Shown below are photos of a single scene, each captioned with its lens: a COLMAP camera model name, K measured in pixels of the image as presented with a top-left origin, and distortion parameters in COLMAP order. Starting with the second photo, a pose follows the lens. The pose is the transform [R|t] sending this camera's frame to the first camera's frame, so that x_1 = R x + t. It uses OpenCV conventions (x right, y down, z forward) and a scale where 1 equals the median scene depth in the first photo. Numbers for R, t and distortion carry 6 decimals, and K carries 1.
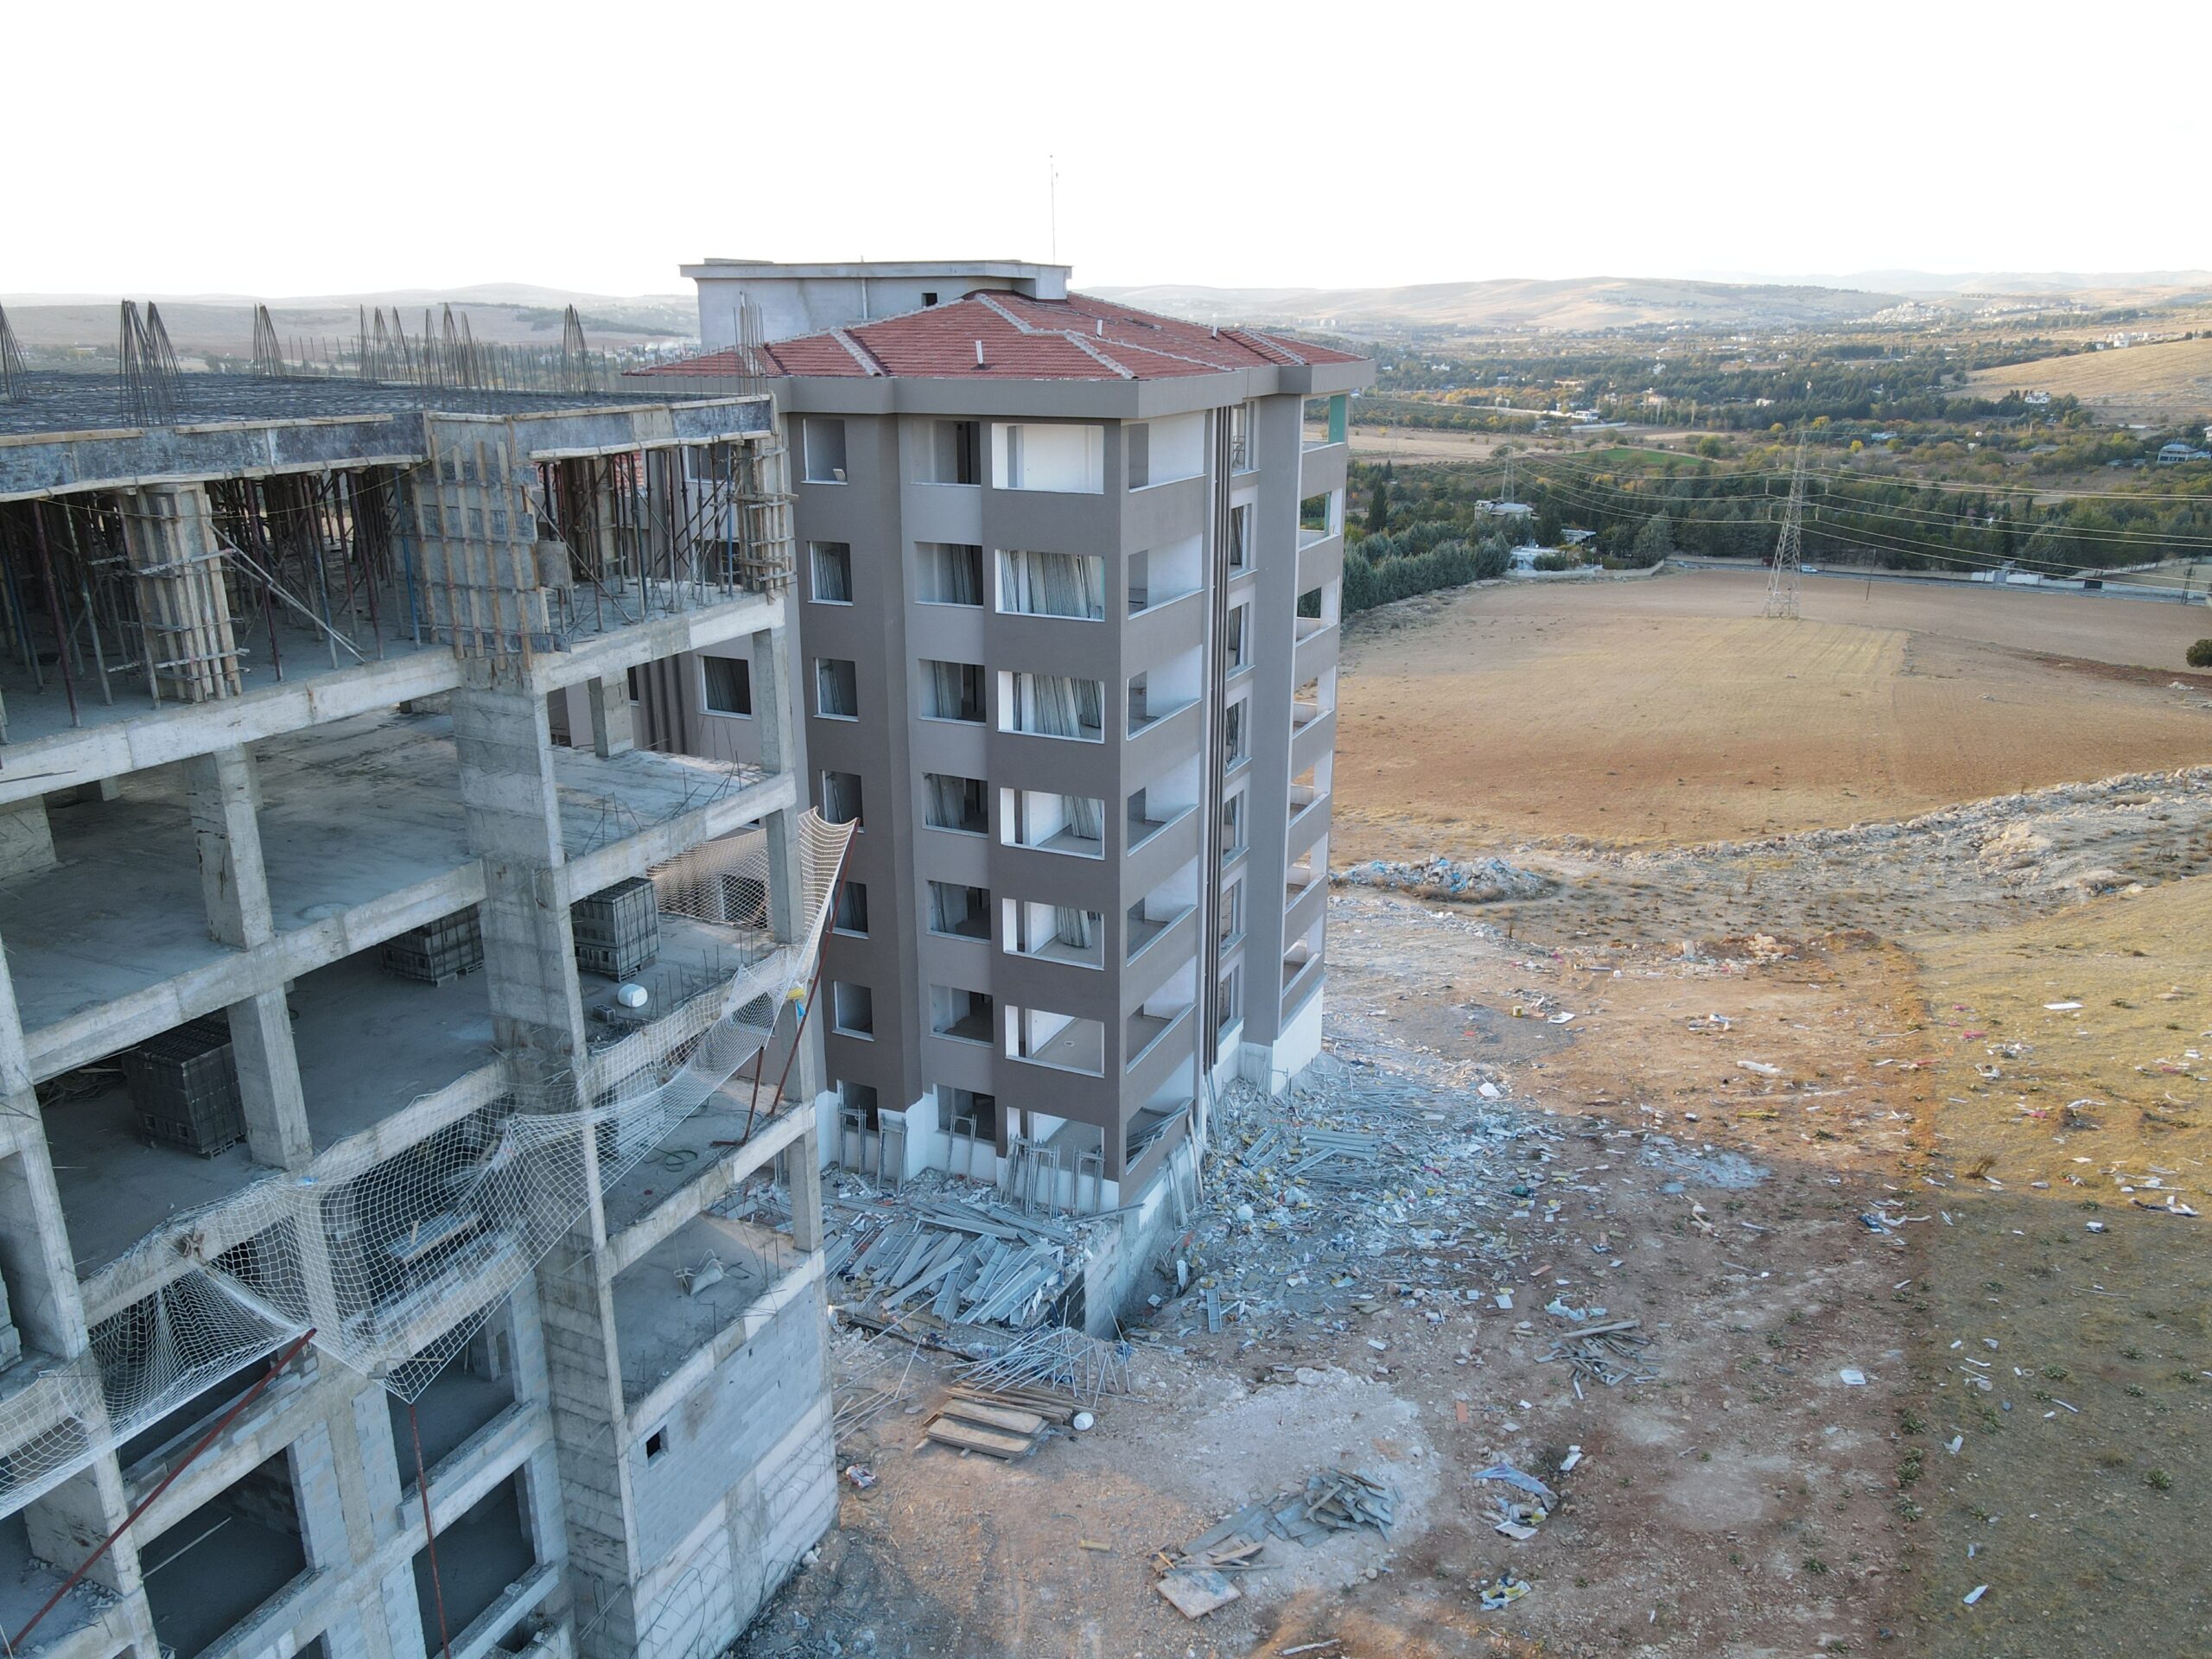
lens RADIAL K [[1649.6, 0, 1119.9], [0, 1649.6, 853.5], [0, 0, 1]] dist [-0.012411, 0.041283]
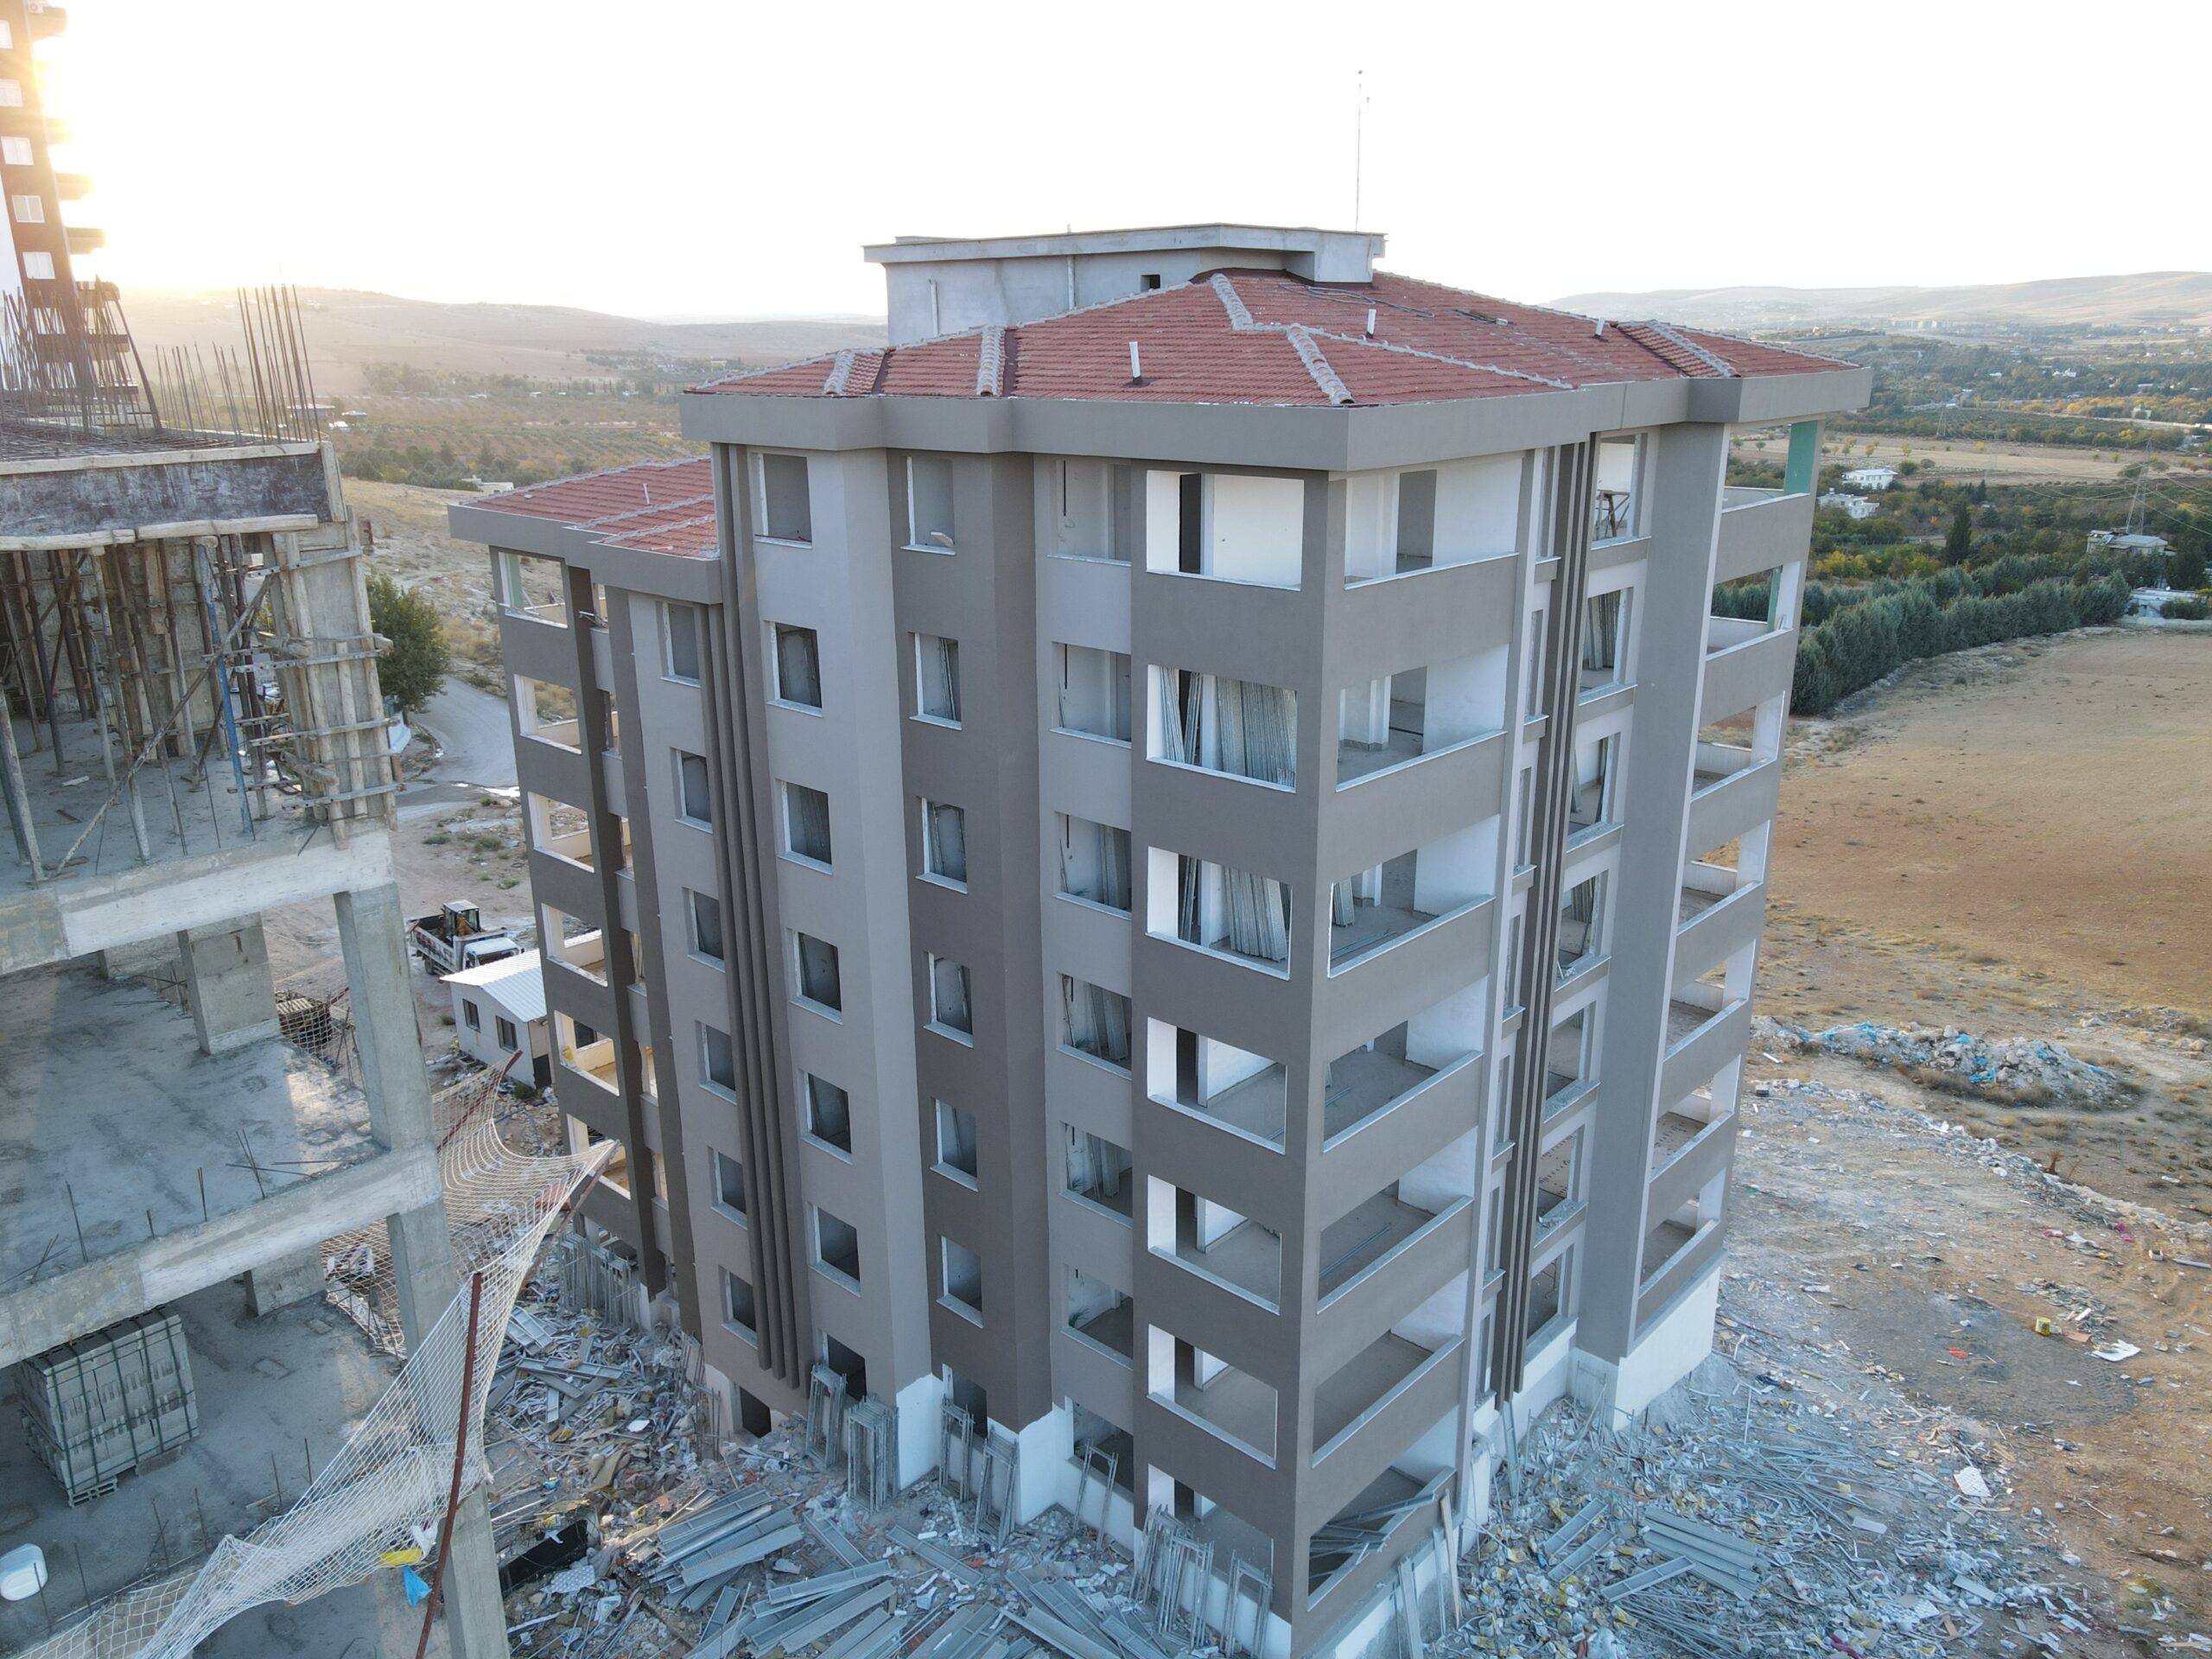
lens RADIAL K [[1605.3, 0, 1109.4], [0, 1605.3, 838.4], [0, 0, 1]] dist [0.031210, -0.013727]
pose [[0.945160, 0.090339, -0.313865, 0.056319], [-0.092664, 0.995669, 0.007537, -0.059026], [0.313187, 0.021960, 0.949438, 0.195570]]
